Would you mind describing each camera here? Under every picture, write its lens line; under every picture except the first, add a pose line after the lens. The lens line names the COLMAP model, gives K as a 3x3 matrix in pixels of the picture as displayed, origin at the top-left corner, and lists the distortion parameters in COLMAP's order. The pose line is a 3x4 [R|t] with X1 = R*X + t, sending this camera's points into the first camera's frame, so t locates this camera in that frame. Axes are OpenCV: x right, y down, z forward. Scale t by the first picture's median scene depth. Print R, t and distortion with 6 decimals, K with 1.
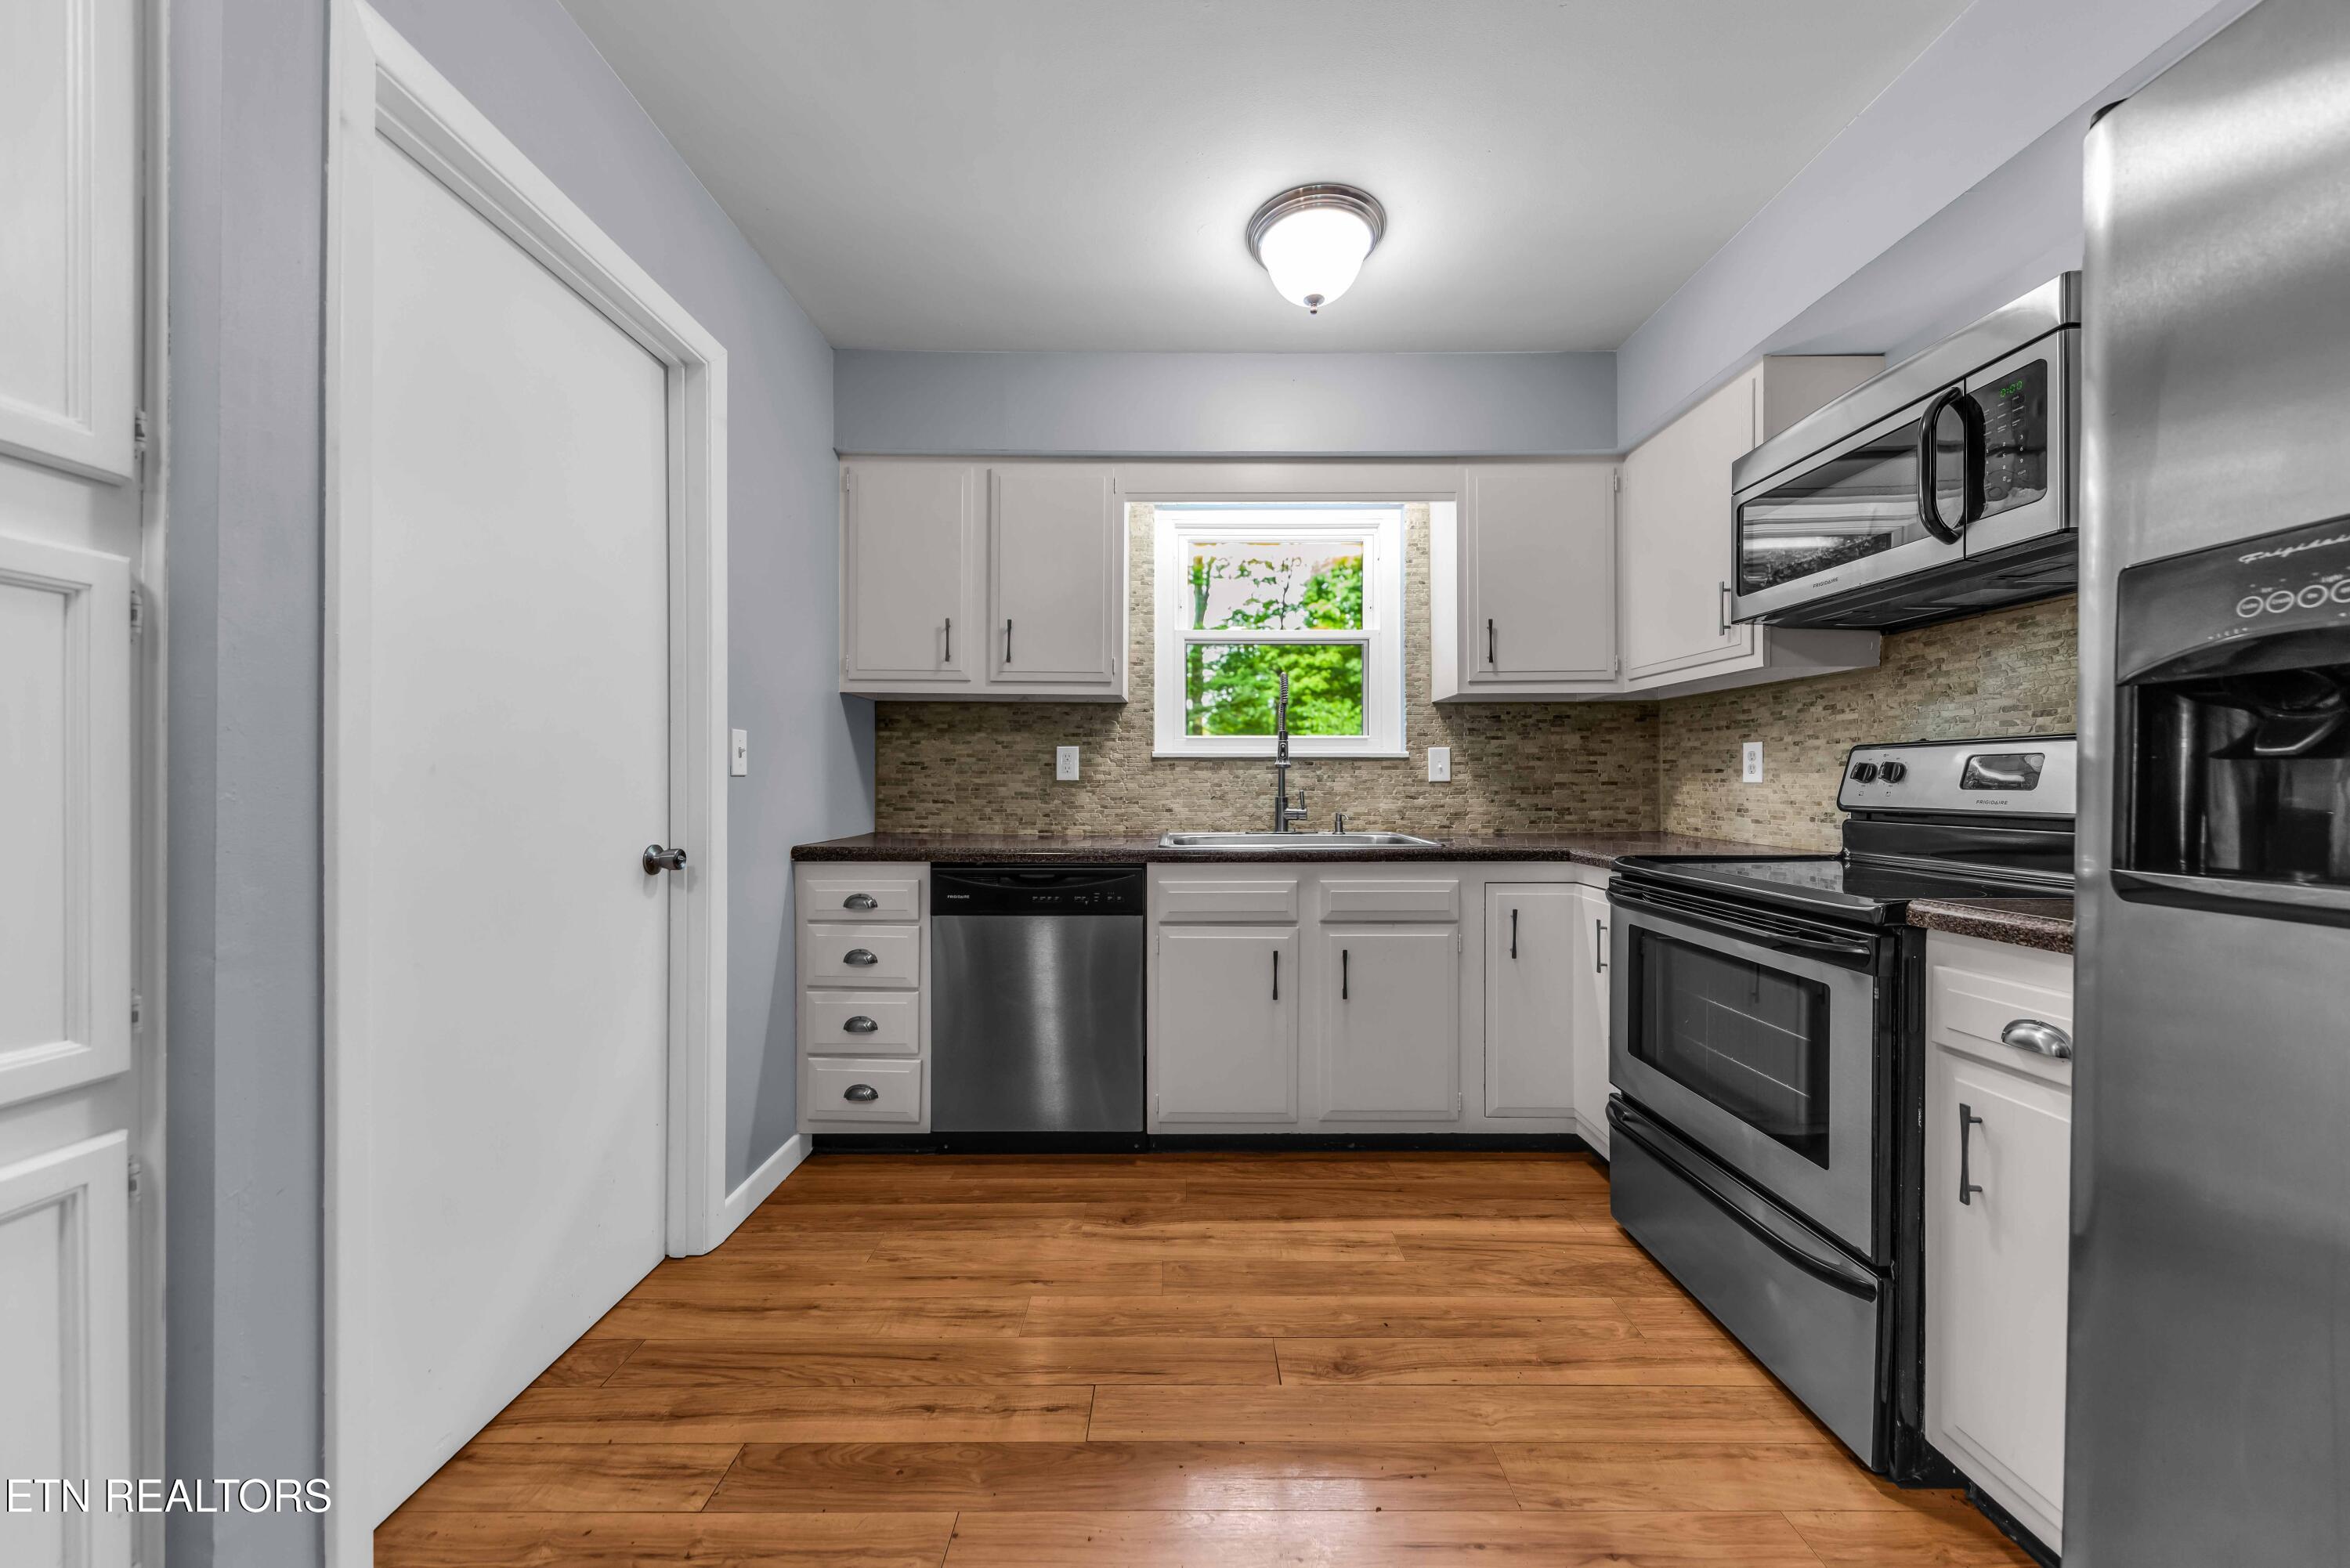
lens RADIAL K [[824.9, 0, 1181.6], [0, 824.9, 781.6], [0, 0, 1]] dist [0.013436, -0.001149]
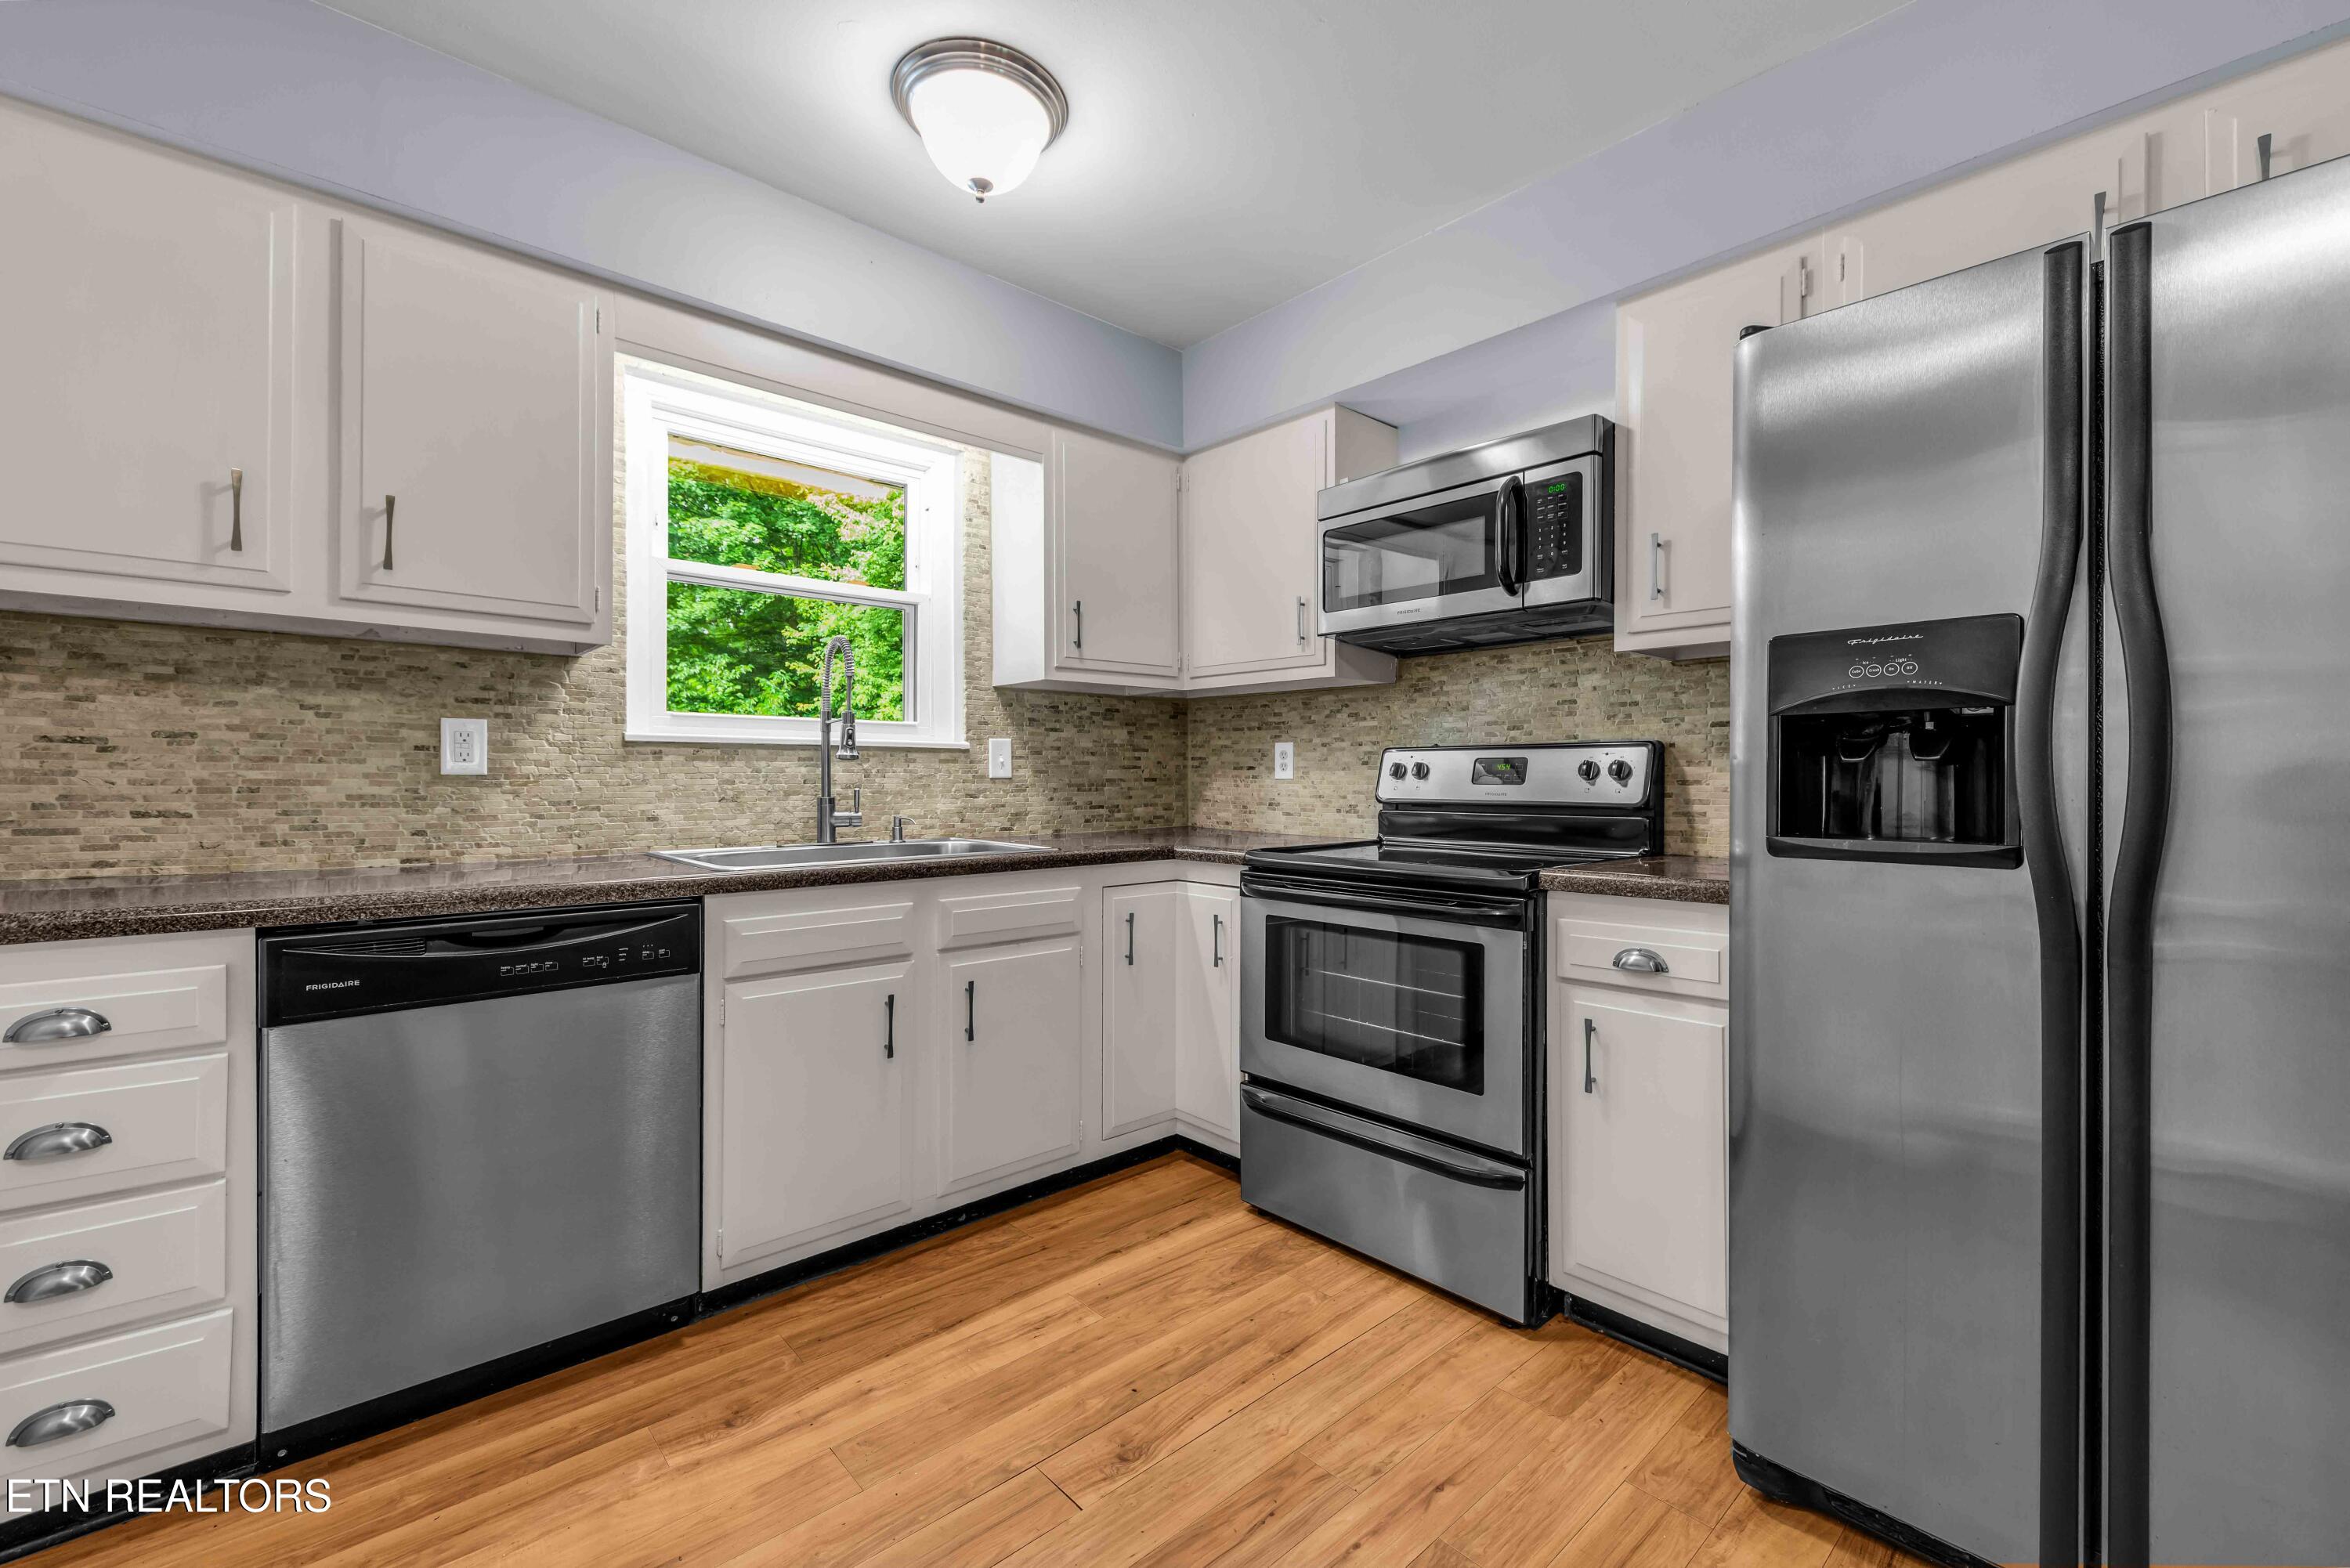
lens RADIAL K [[963.7, 0, 1186.3], [0, 963.7, 778.1], [0, 0, 1]] dist [0.017918, -0.001998]
pose [[0.742052, 0.001456, 0.670341, -0.299264], [-0.001533, 0.999999, -0.000474, 0.000791], [-0.670341, -0.000676, 0.742053, 0.143415]]
